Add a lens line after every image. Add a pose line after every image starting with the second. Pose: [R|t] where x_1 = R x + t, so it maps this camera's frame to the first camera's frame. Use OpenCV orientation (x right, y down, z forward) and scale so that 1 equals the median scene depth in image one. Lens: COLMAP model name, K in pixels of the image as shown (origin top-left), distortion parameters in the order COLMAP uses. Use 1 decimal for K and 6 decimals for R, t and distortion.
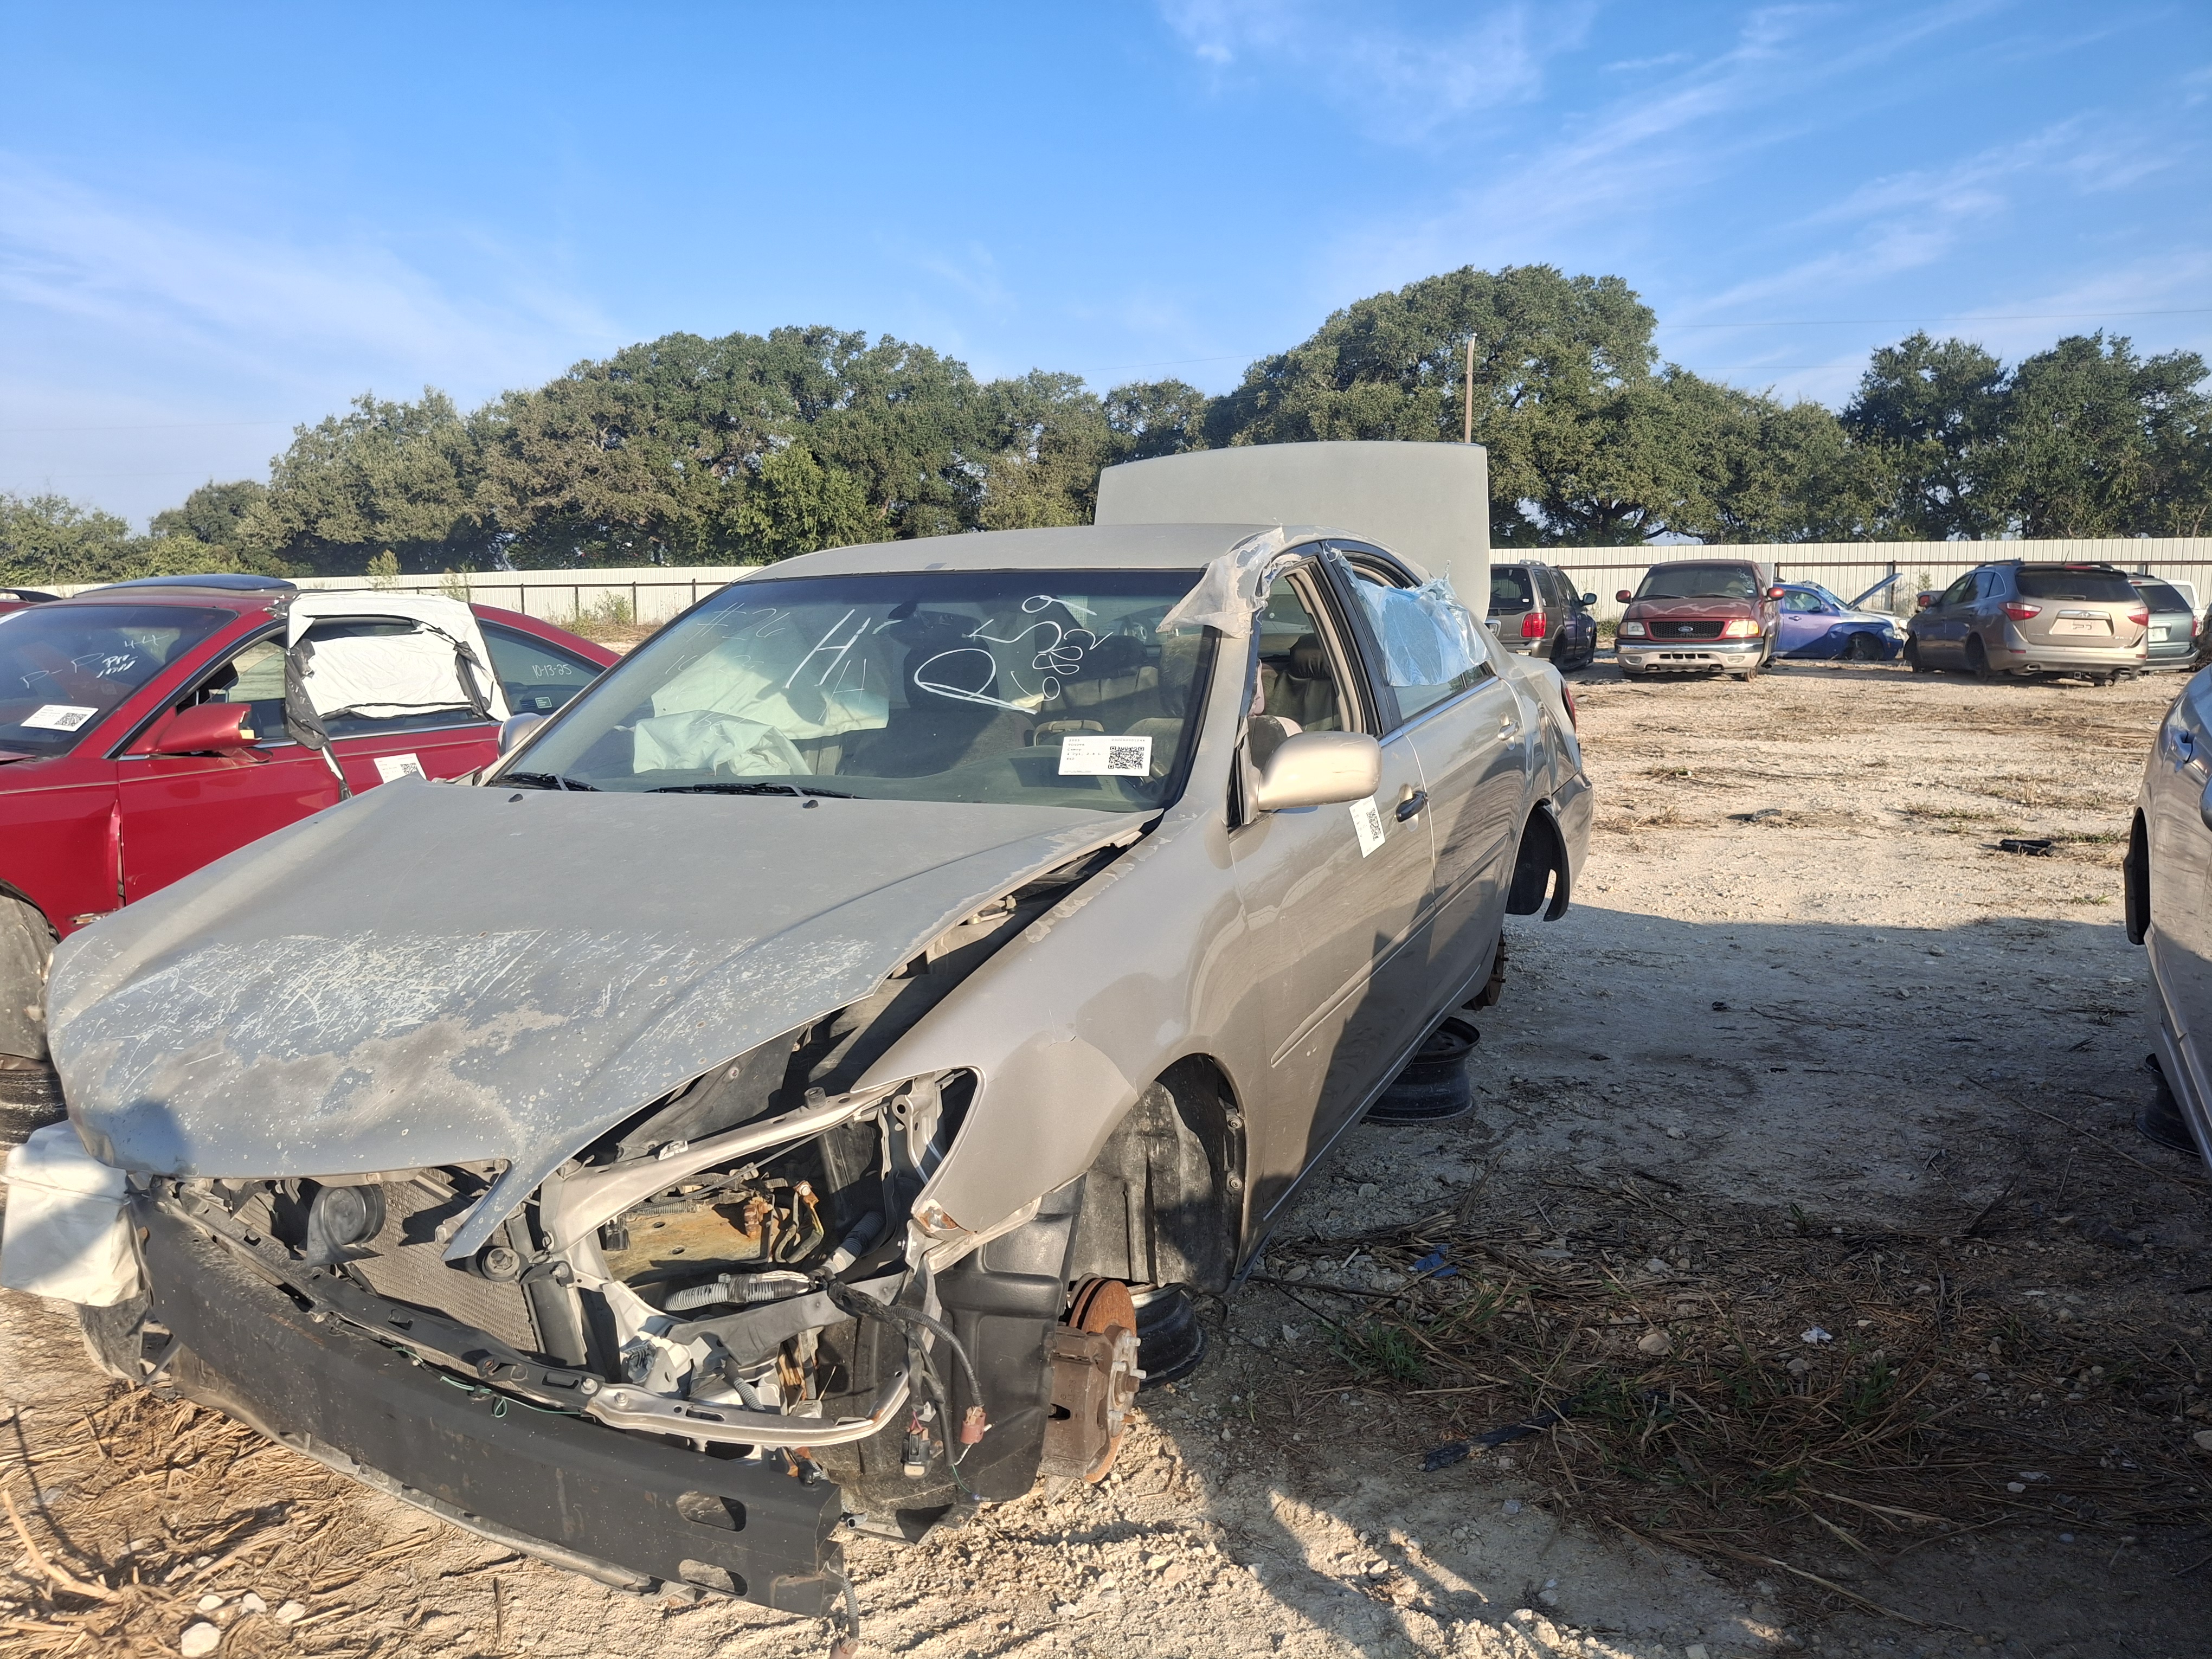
lens RADIAL K [[1722.5, 0, 1112.6], [0, 1722.5, 865.4], [0, 0, 1]] dist [0.048328, -0.103167]
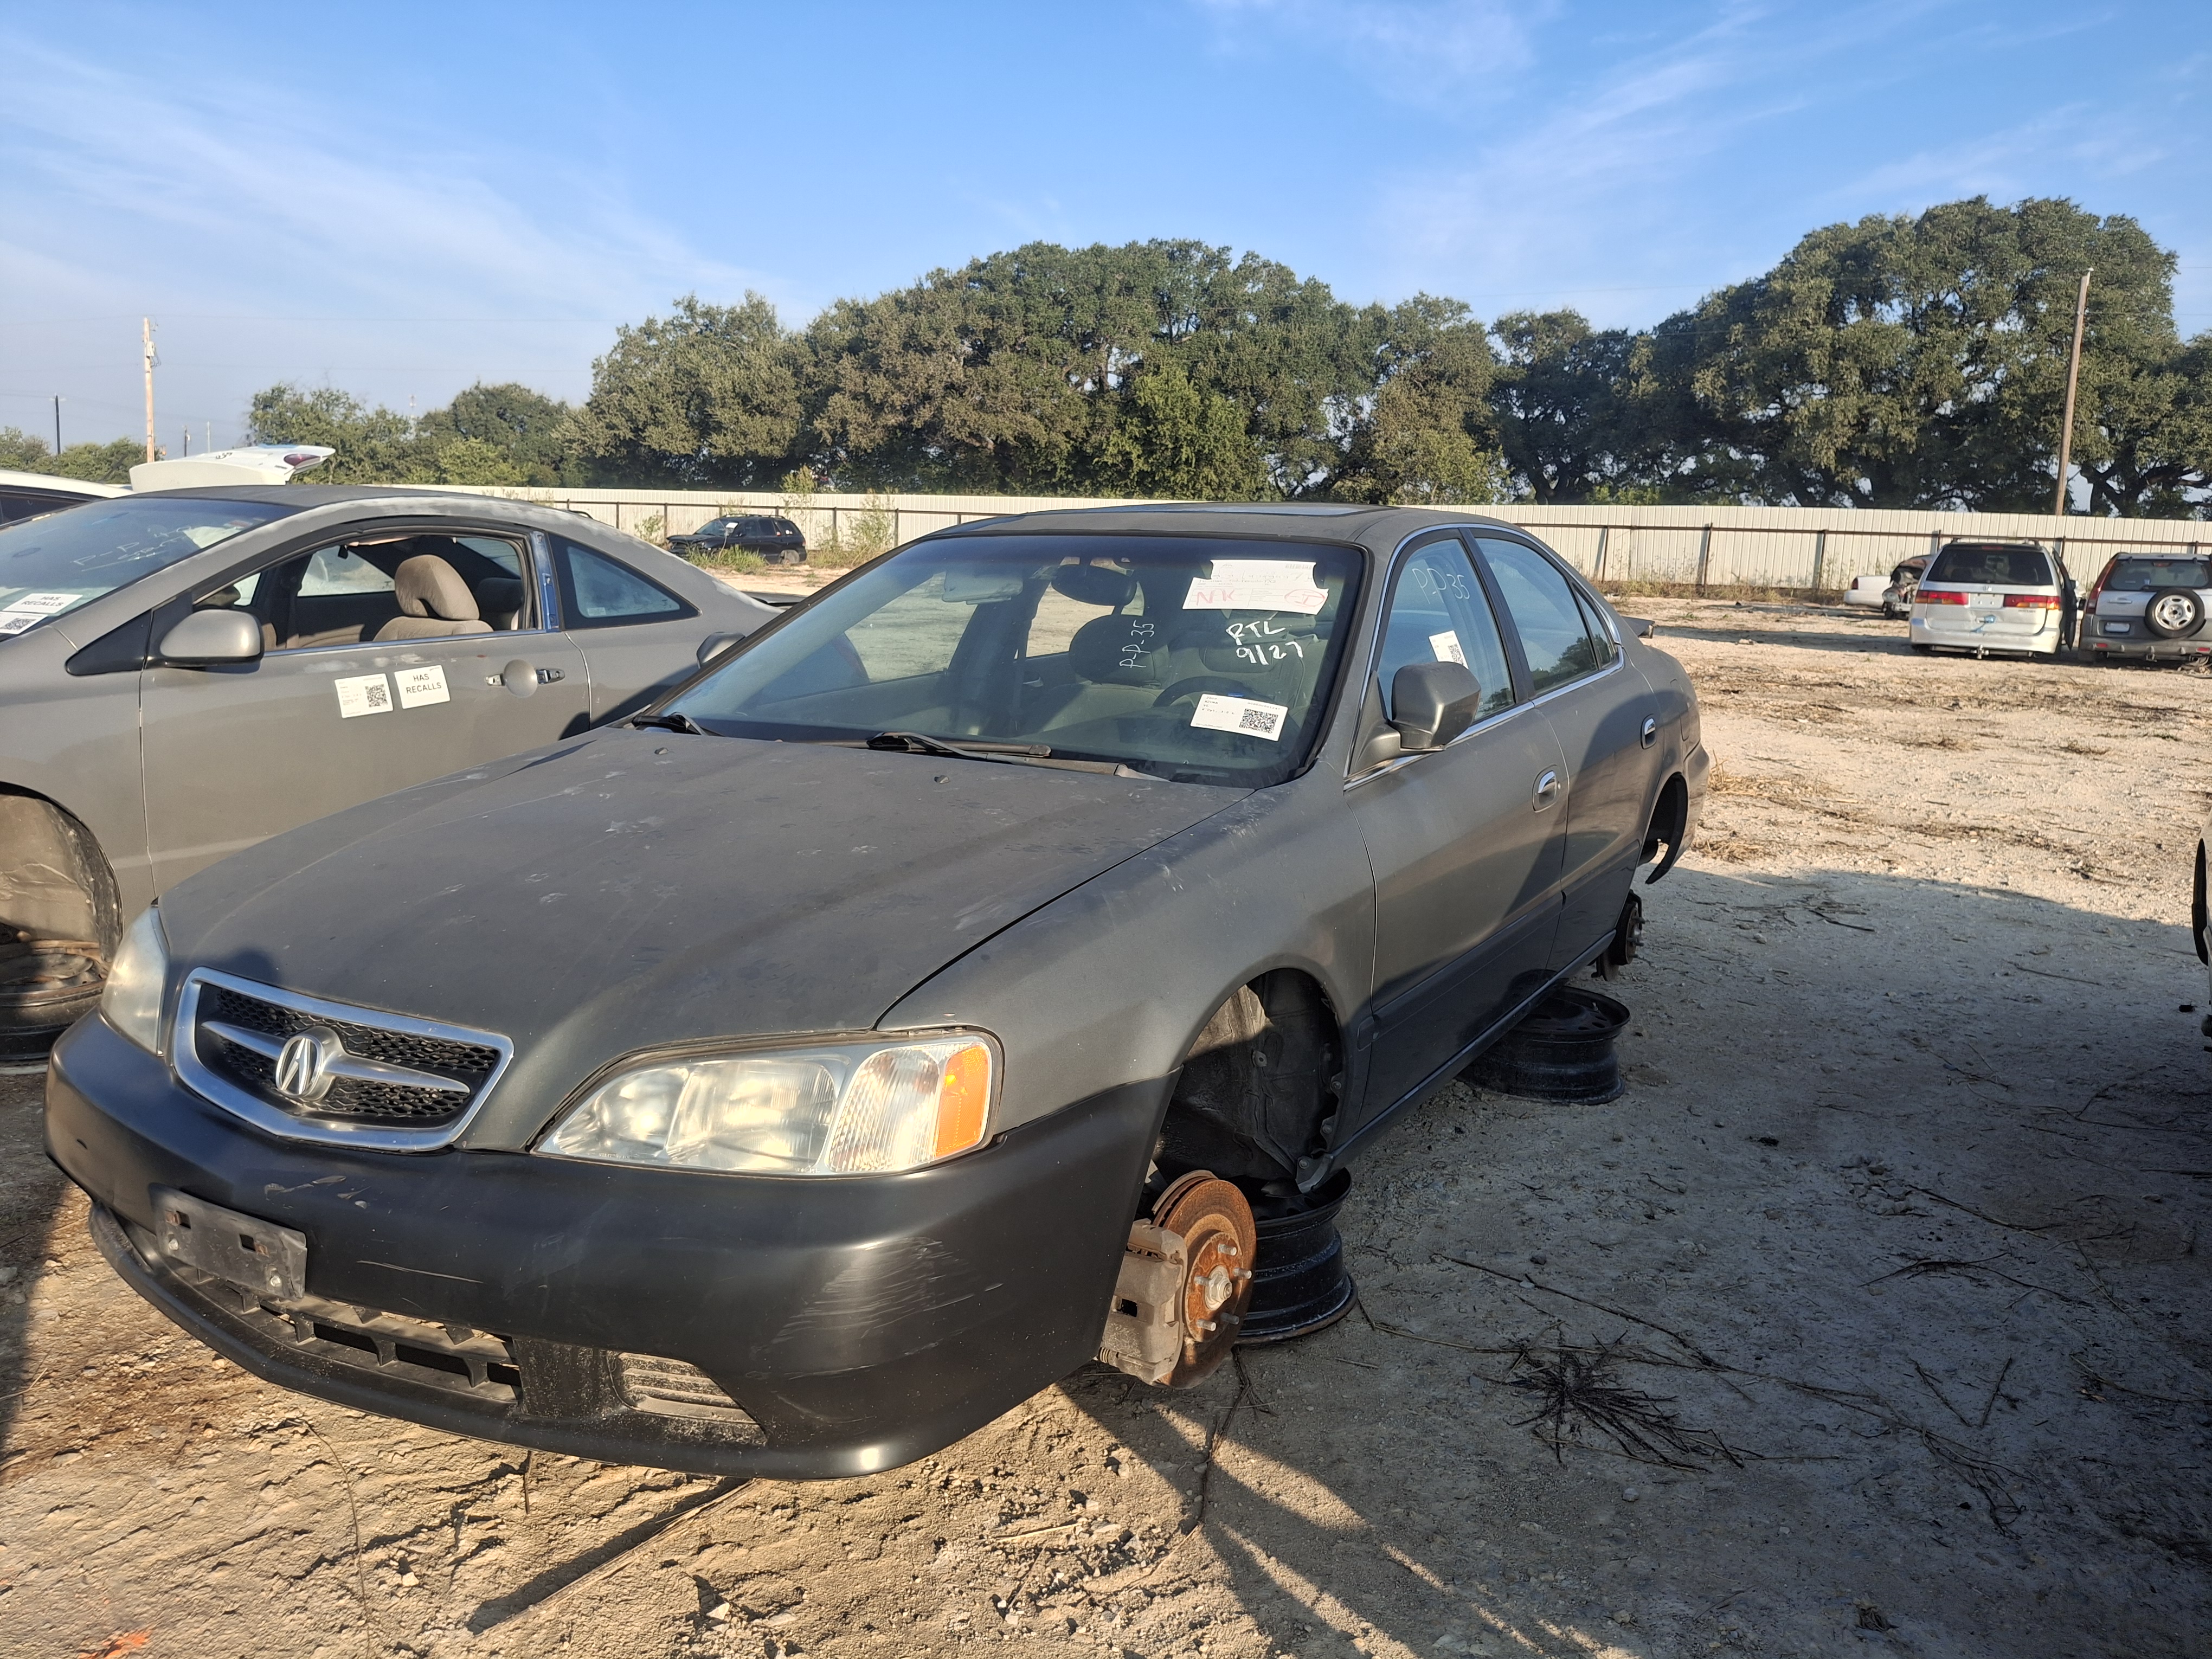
lens RADIAL K [[1722.5, 0, 1094.8], [0, 1722.5, 842.4], [0, 0, 1]] dist [0.048328, -0.103167]
pose [[0.996692, 0.055434, -0.059427, -0.153709], [-0.054149, 0.998268, 0.023014, -0.010342], [0.060600, -0.019720, 0.997967, 0.075566]]
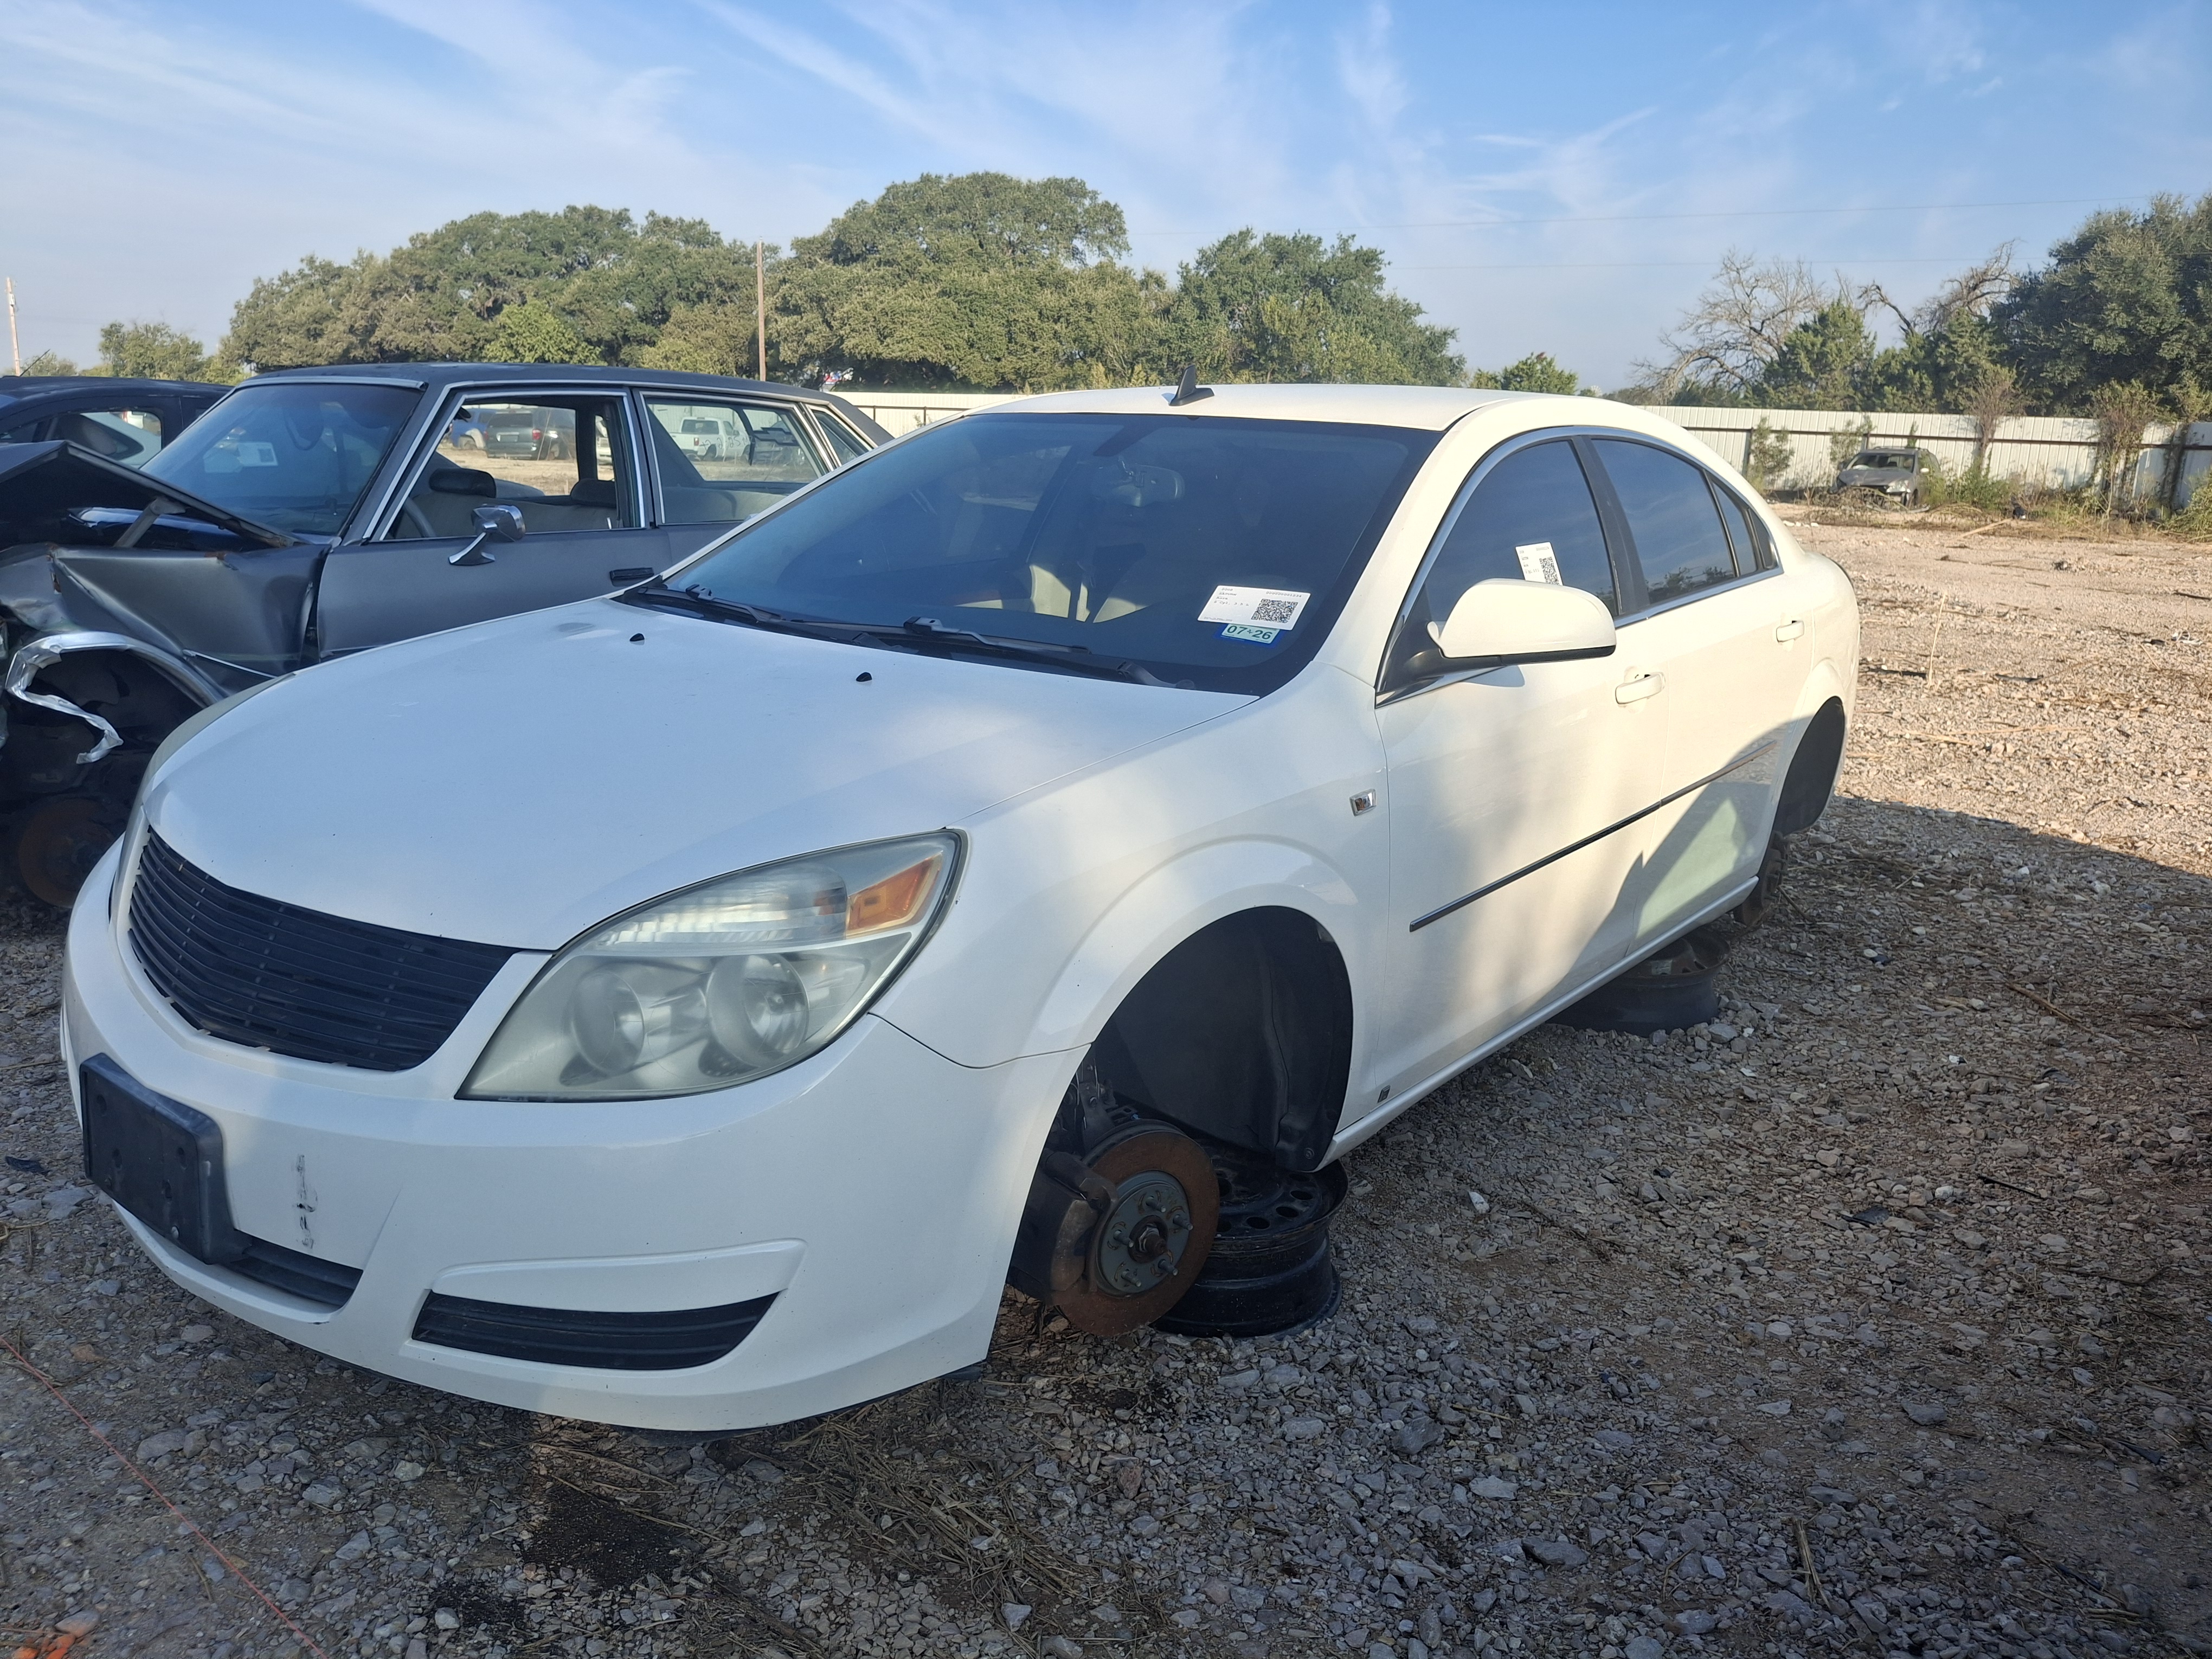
lens RADIAL K [[1843.7, 0, 1080.7], [0, 1843.7, 885.7], [0, 0, 1]] dist [0.012601, -0.064480]
pose [[0.962866, 0.100576, -0.250548, 0.622408], [-0.080163, 0.992673, 0.090414, 0.045335], [0.257806, -0.066972, 0.963873, -0.297740]]
